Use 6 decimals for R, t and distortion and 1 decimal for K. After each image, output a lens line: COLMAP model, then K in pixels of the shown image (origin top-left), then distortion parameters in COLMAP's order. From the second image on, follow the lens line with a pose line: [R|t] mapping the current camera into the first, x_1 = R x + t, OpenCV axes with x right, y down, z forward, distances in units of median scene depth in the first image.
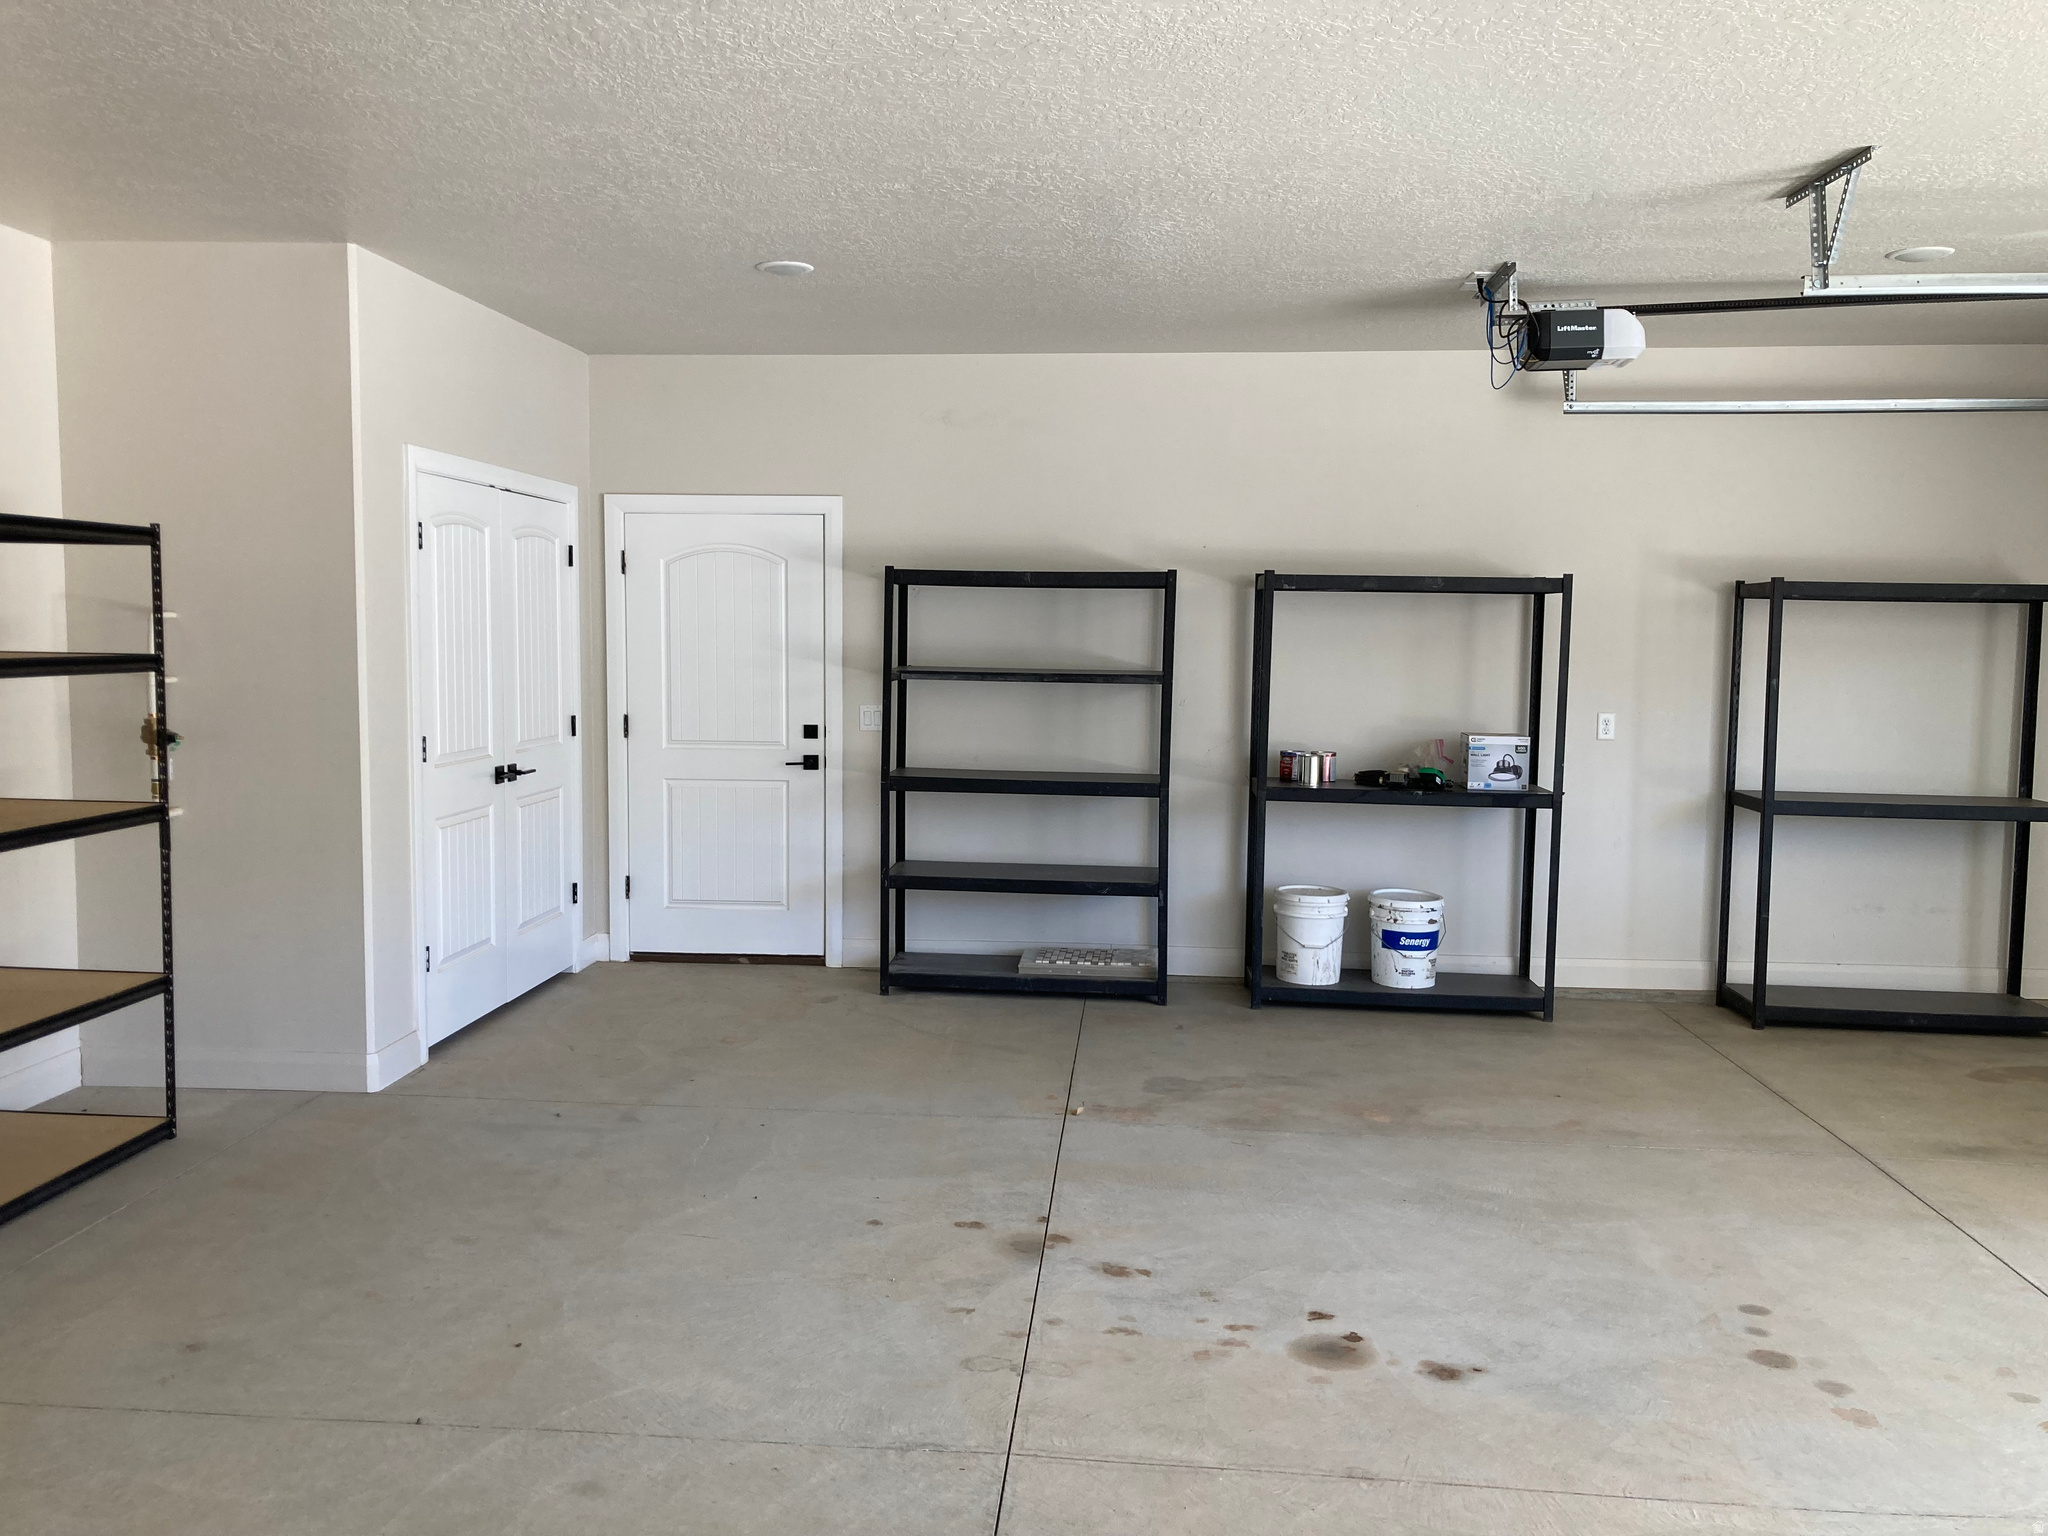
lens RADIAL K [[1634.9, 0, 1032.5], [0, 1634.9, 770.0], [0, 0, 1]] dist [0.010049, -0.005641]
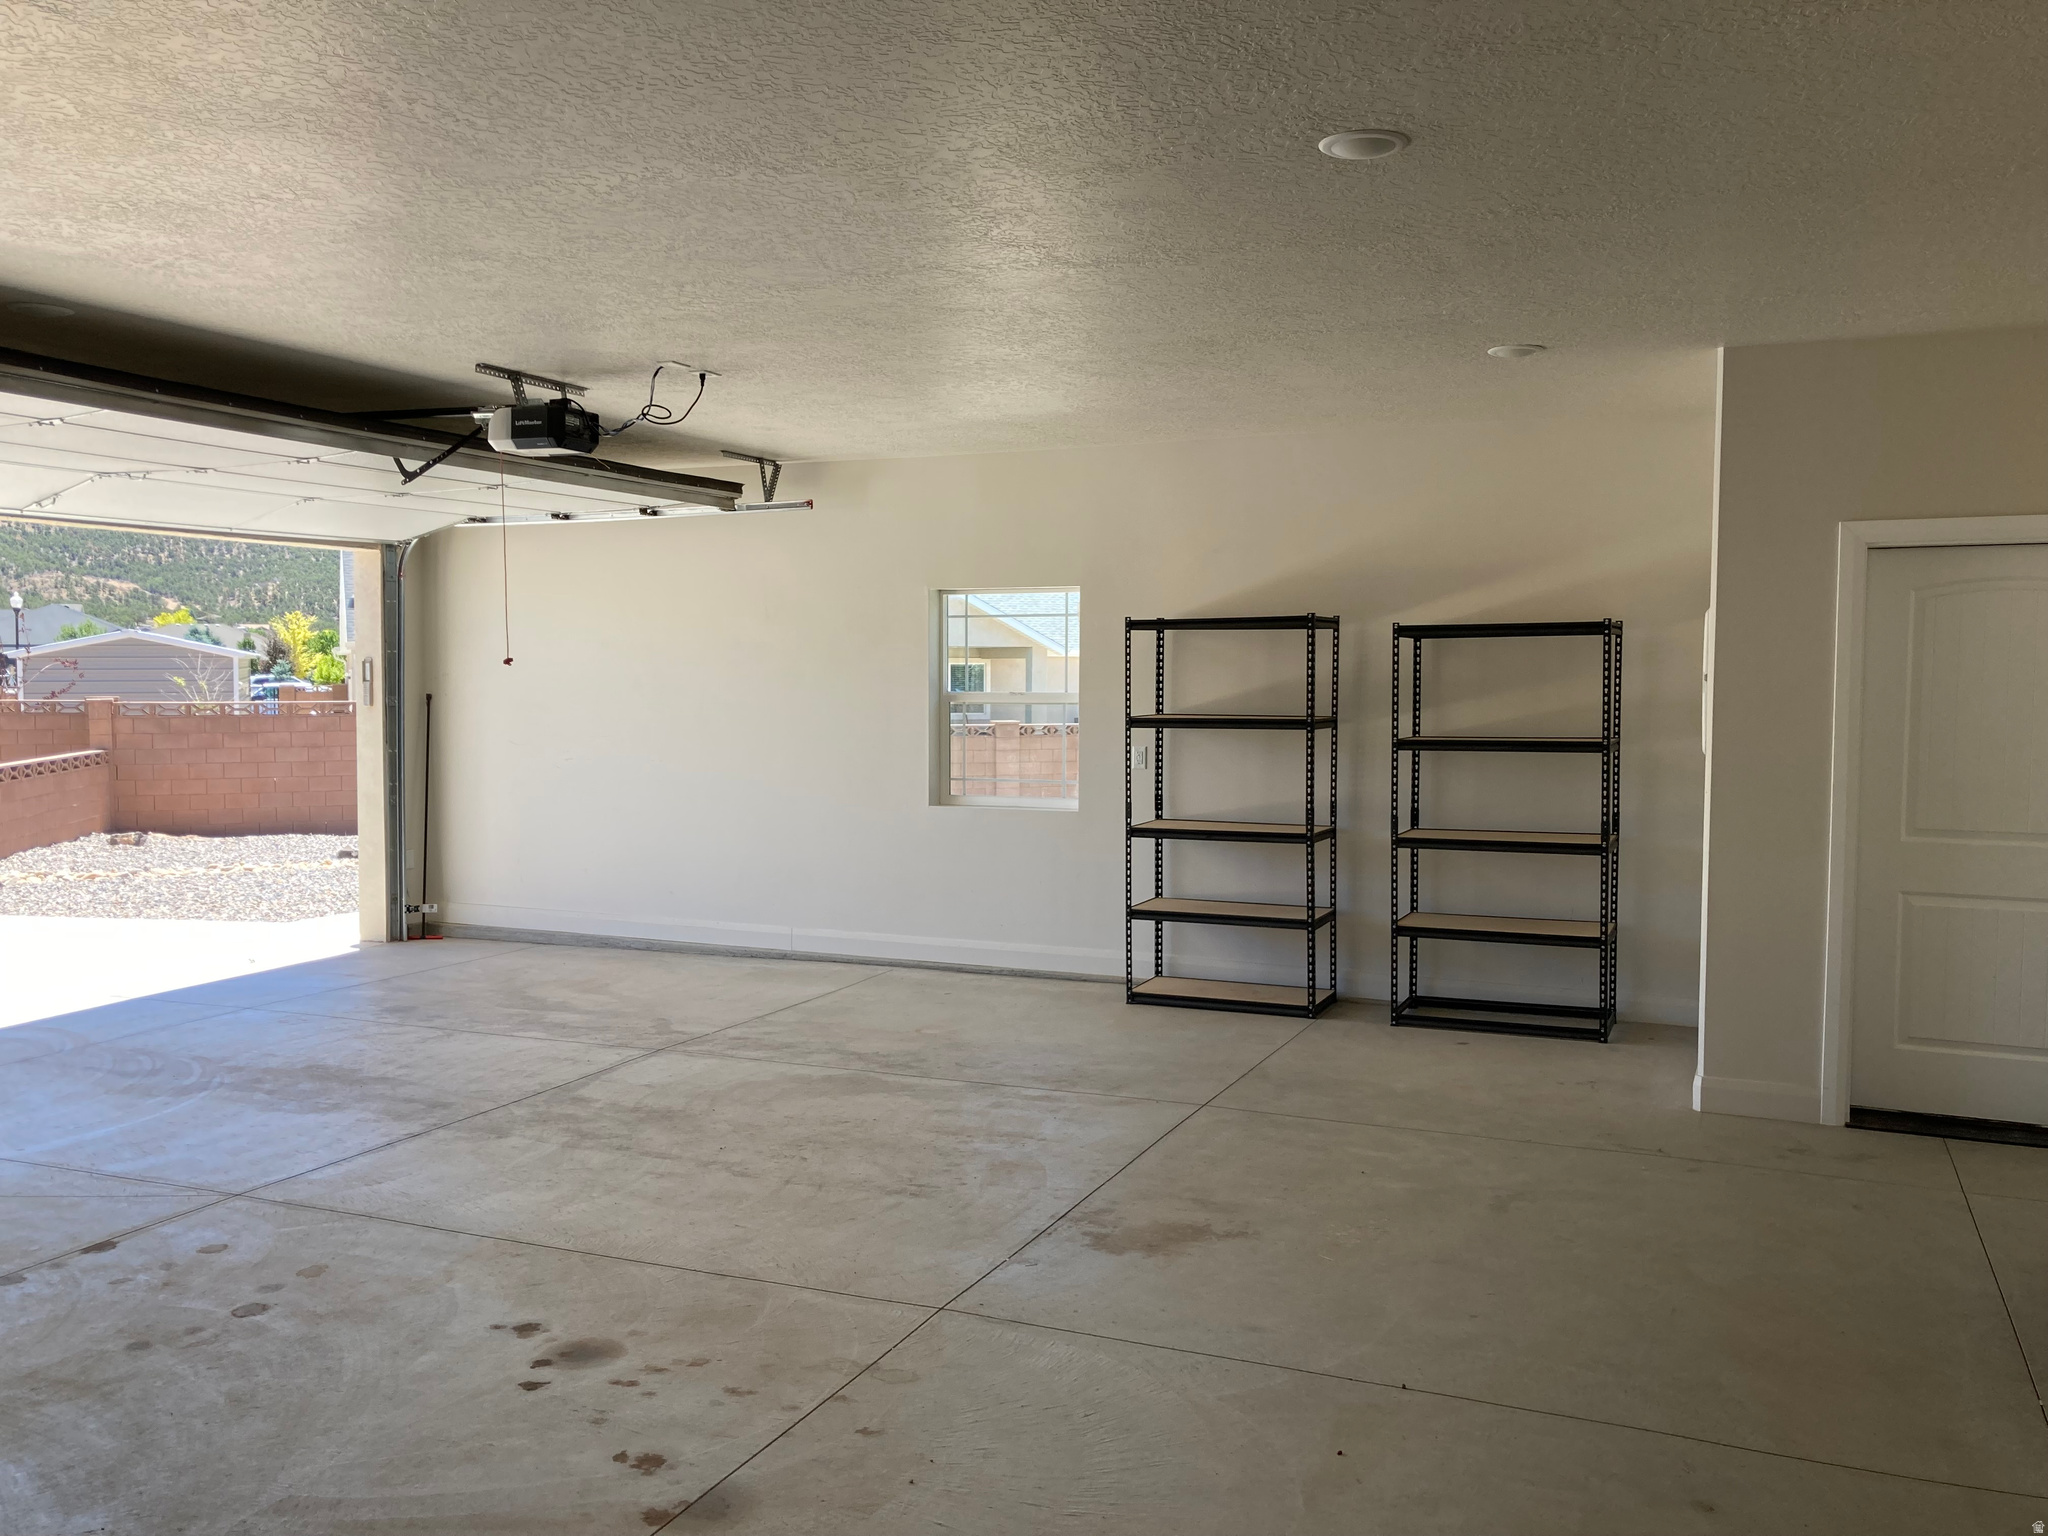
lens RADIAL K [[1634.9, 0, 1032.5], [0, 1634.9, 770.0], [0, 0, 1]] dist [0.010049, -0.005641]
pose [[-0.941213, -0.032295, 0.336265, -0.437738], [0.016881, 0.989680, 0.142300, -0.169026], [-0.337391, 0.139611, -0.930955, 1.826173]]
